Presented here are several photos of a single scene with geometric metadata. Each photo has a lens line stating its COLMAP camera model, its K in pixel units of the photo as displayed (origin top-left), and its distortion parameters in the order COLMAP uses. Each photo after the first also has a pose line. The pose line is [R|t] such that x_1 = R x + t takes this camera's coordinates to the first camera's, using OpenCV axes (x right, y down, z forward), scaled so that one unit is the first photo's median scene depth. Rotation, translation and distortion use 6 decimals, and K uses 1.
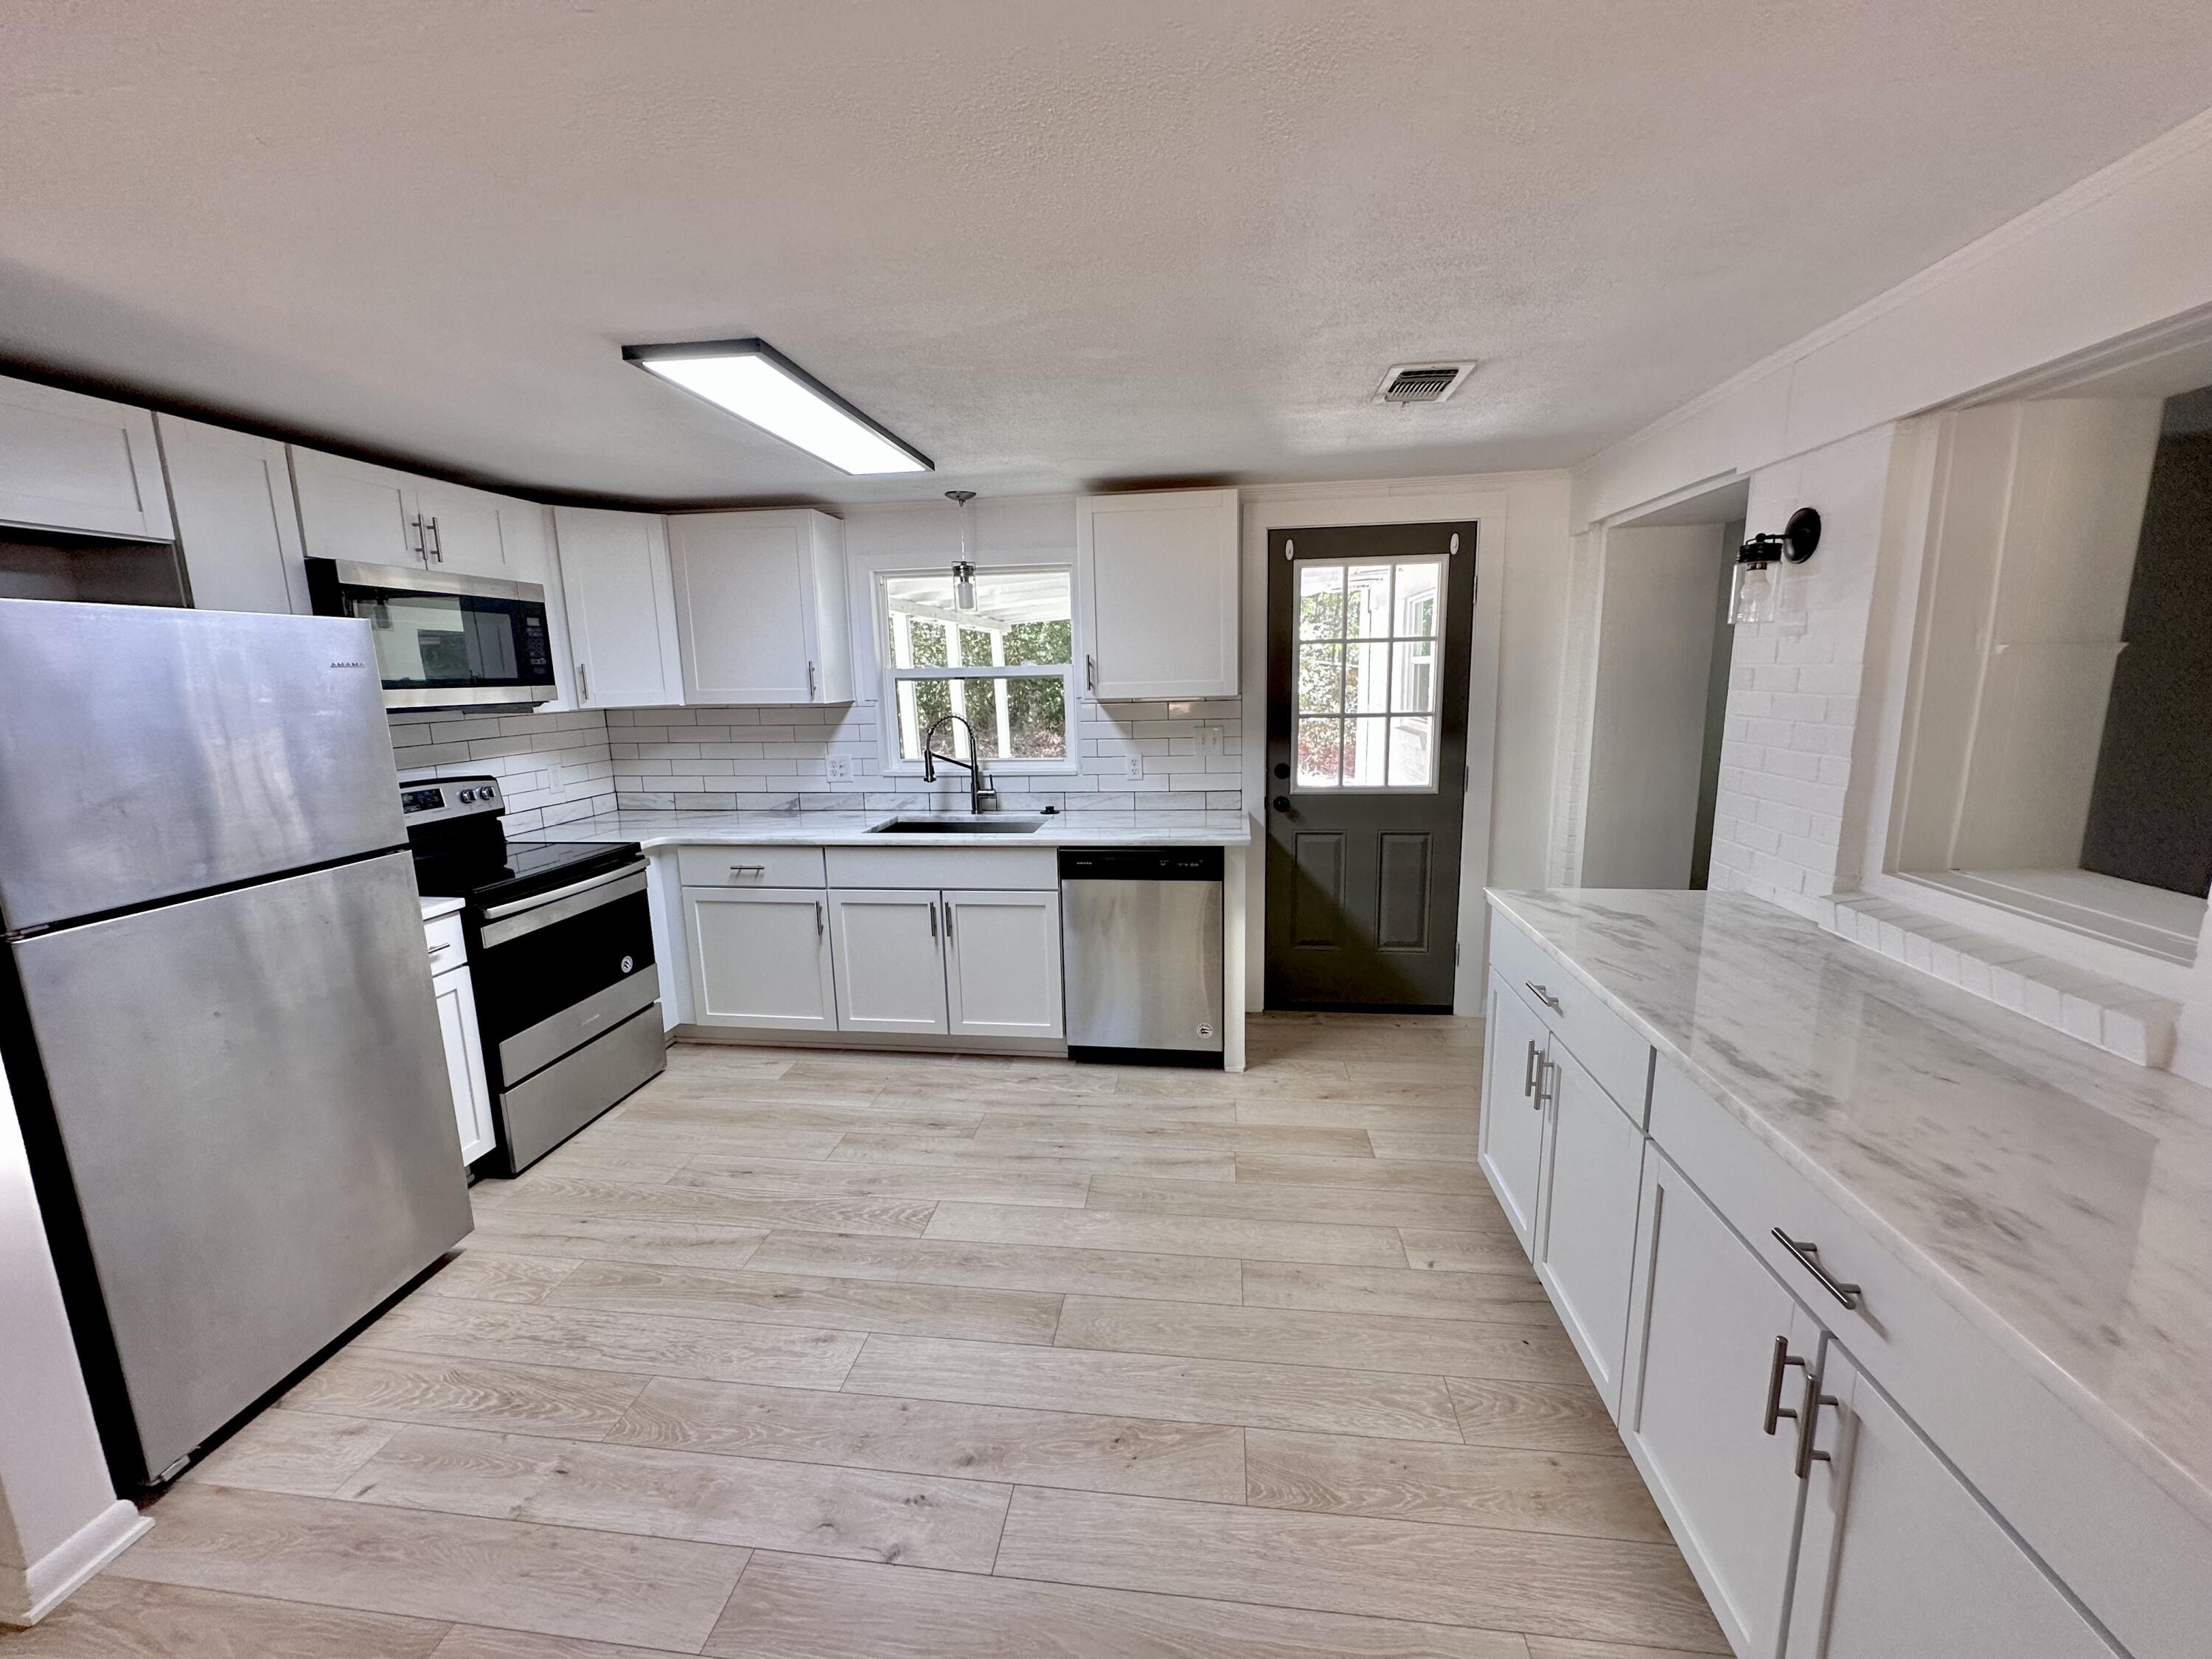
lens RADIAL K [[883.6, 0, 1106.0], [0, 883.6, 829.5], [0, 0, 1]] dist [0.010935, -0.014531]
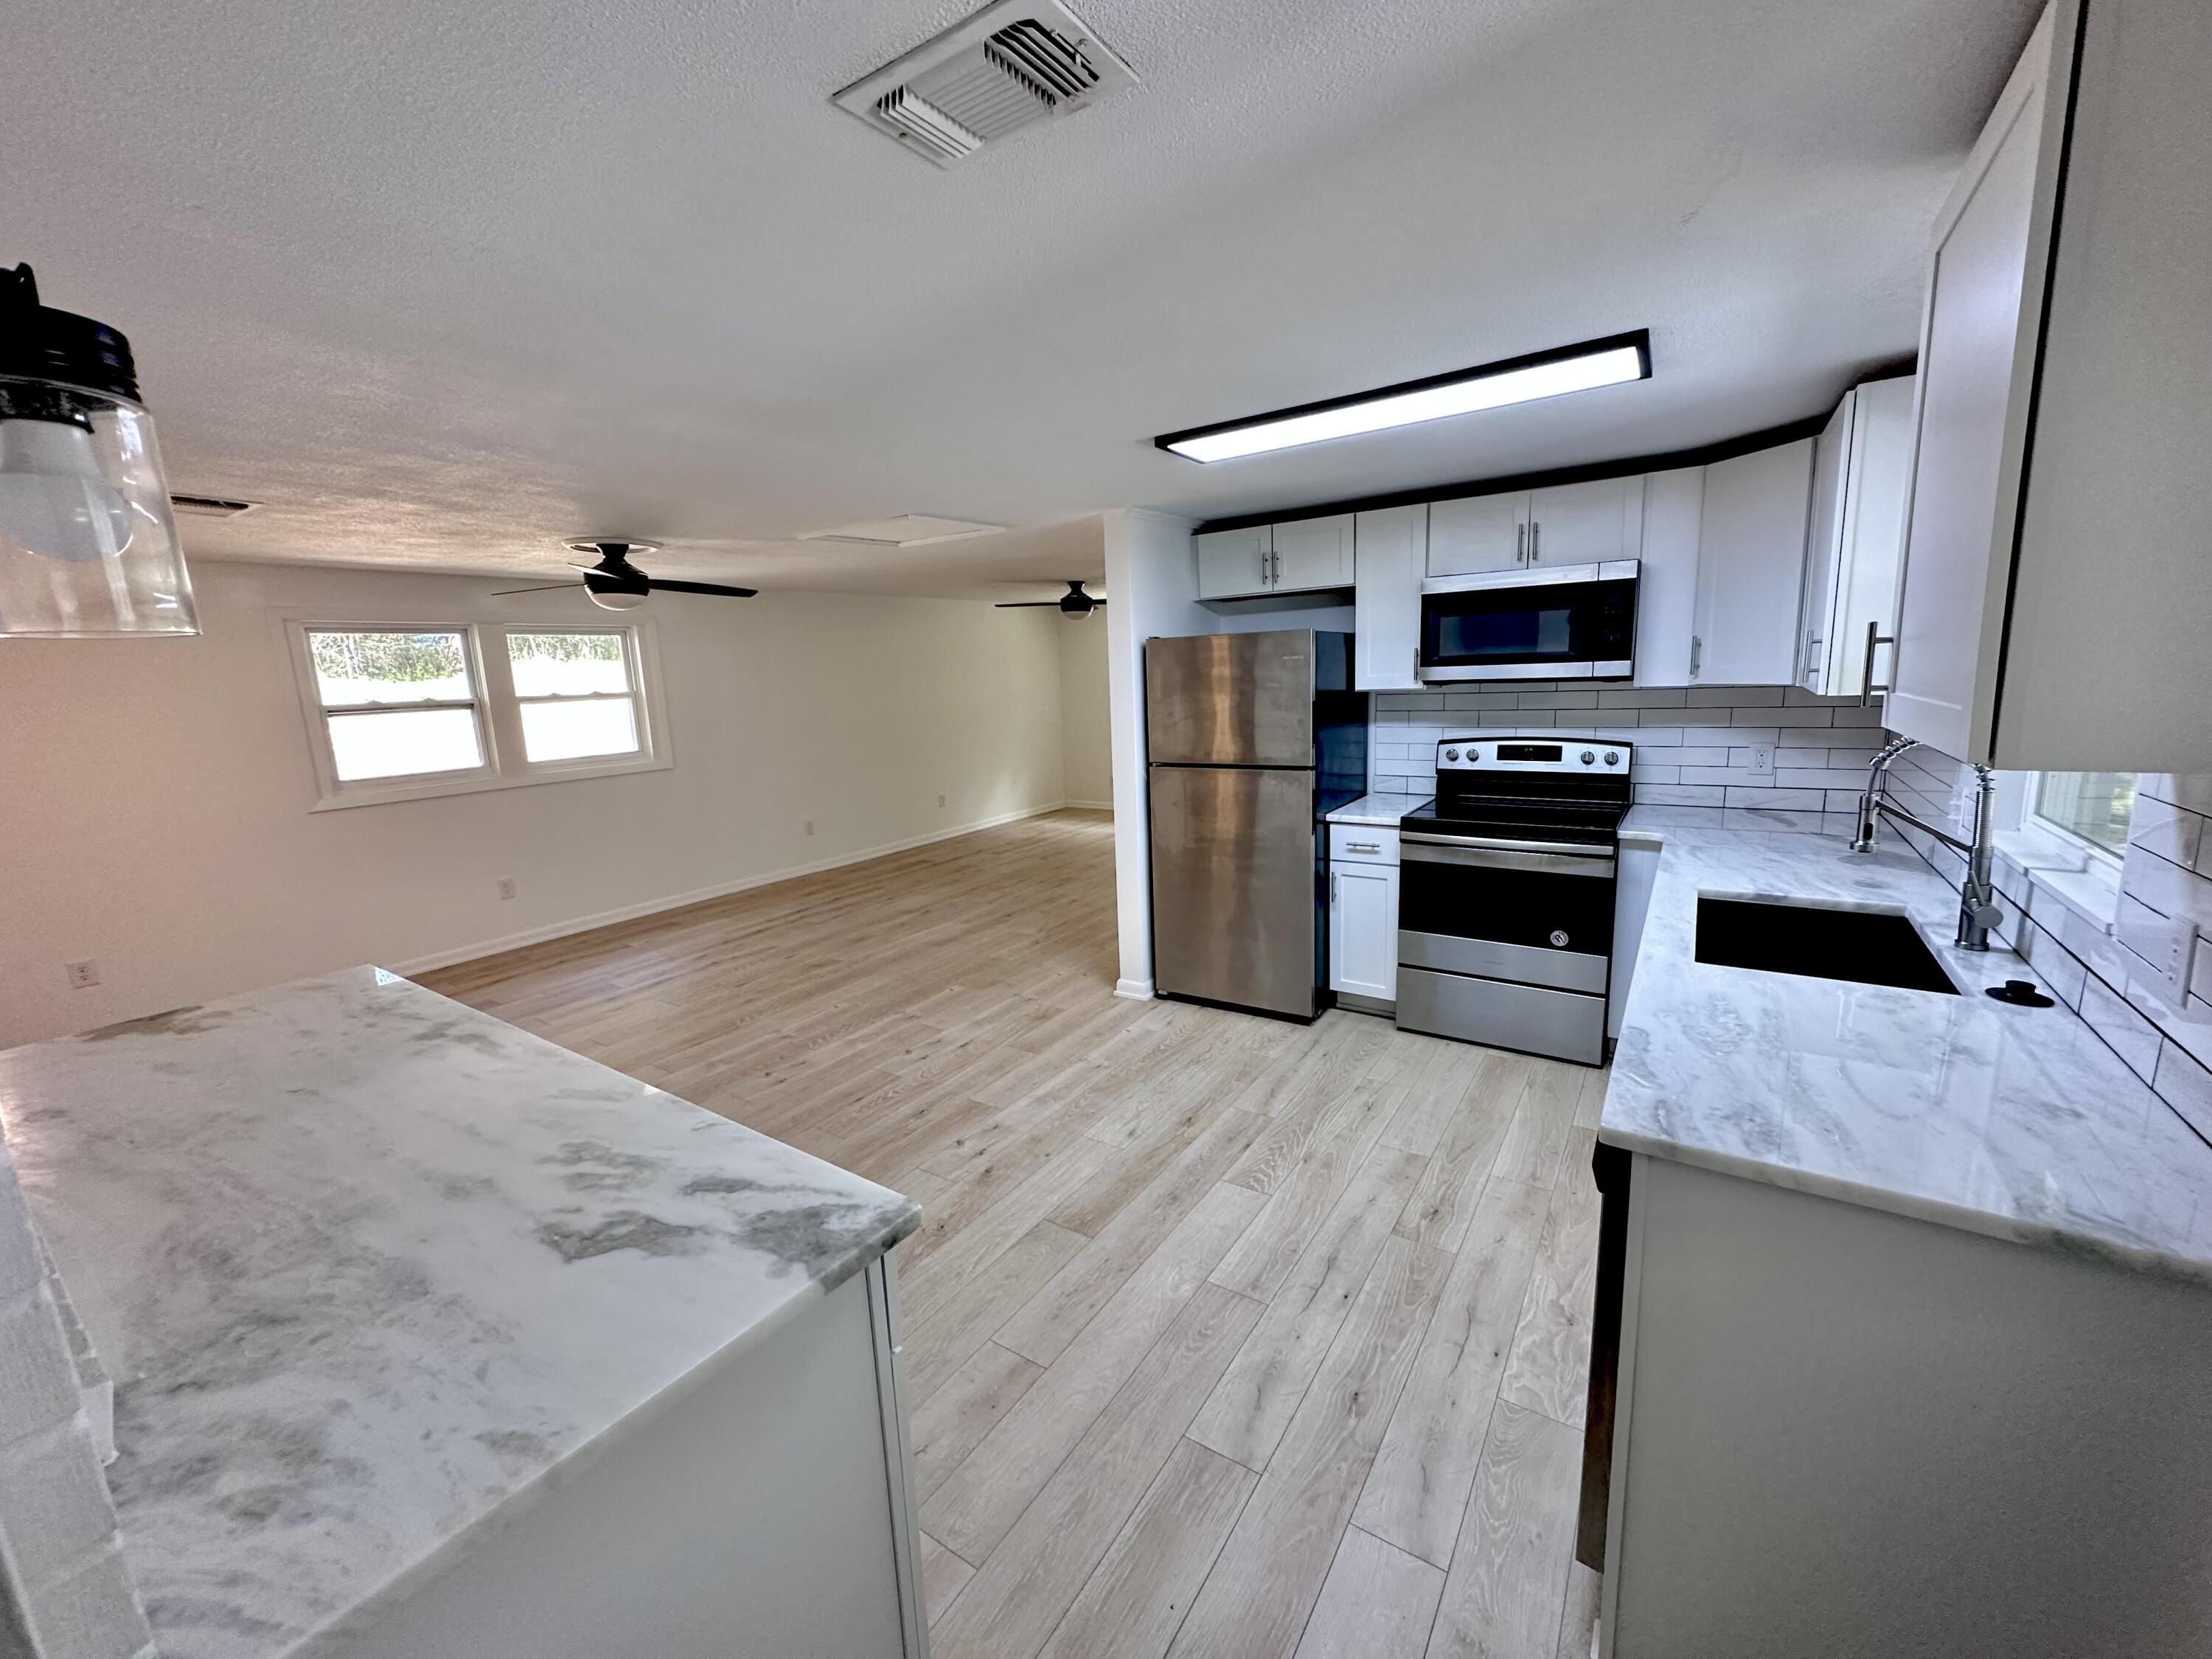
lens RADIAL K [[881.0, 0, 1106.0], [0, 881.0, 829.5], [0, 0, 1]] dist [0.001884, 0.000060]
pose [[-0.449169, 0.199847, -0.870809, 0.677290], [-0.108556, 0.955234, 0.275216, -0.233260], [0.886827, 0.218151, -0.407367, 1.123821]]
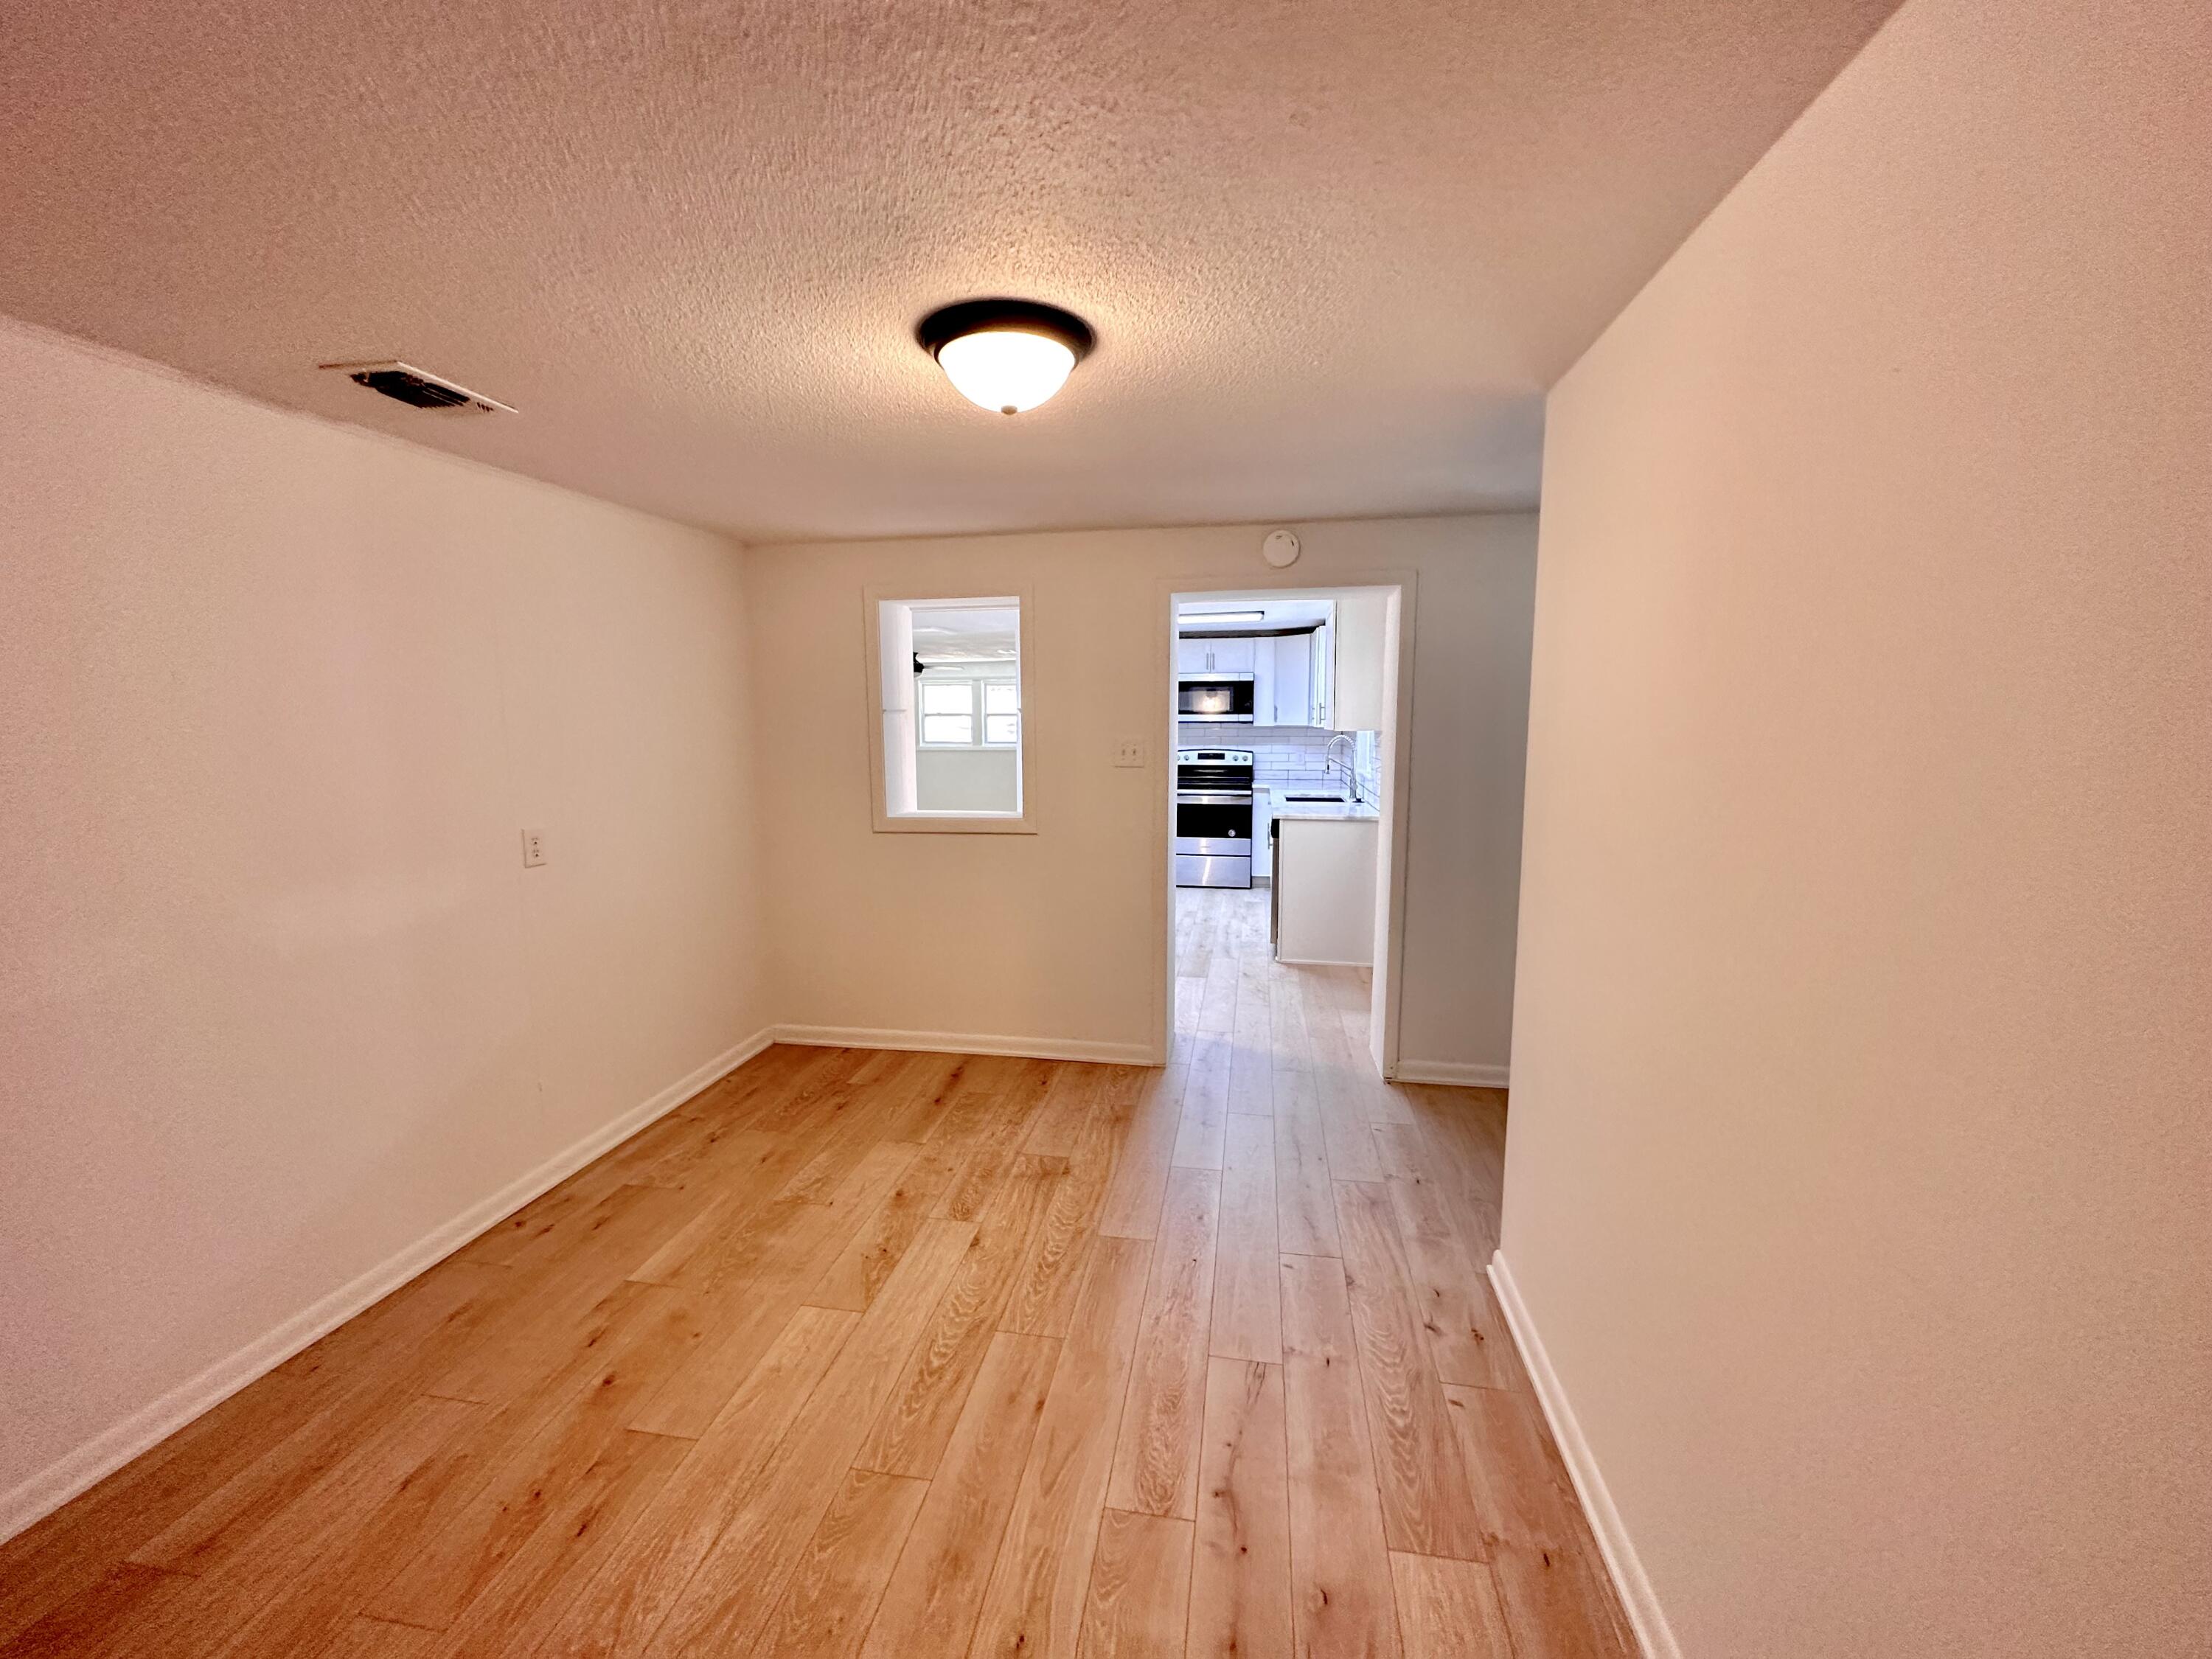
lens RADIAL K [[881.0, 0, 1106.0], [0, 881.0, 829.5], [0, 0, 1]] dist [0.001884, 0.000060]
pose [[-0.048487, 0.150540, -0.987414, 2.188902], [-0.173093, 0.972353, 0.156743, -0.203142], [0.983711, 0.178515, -0.021089, 0.872971]]
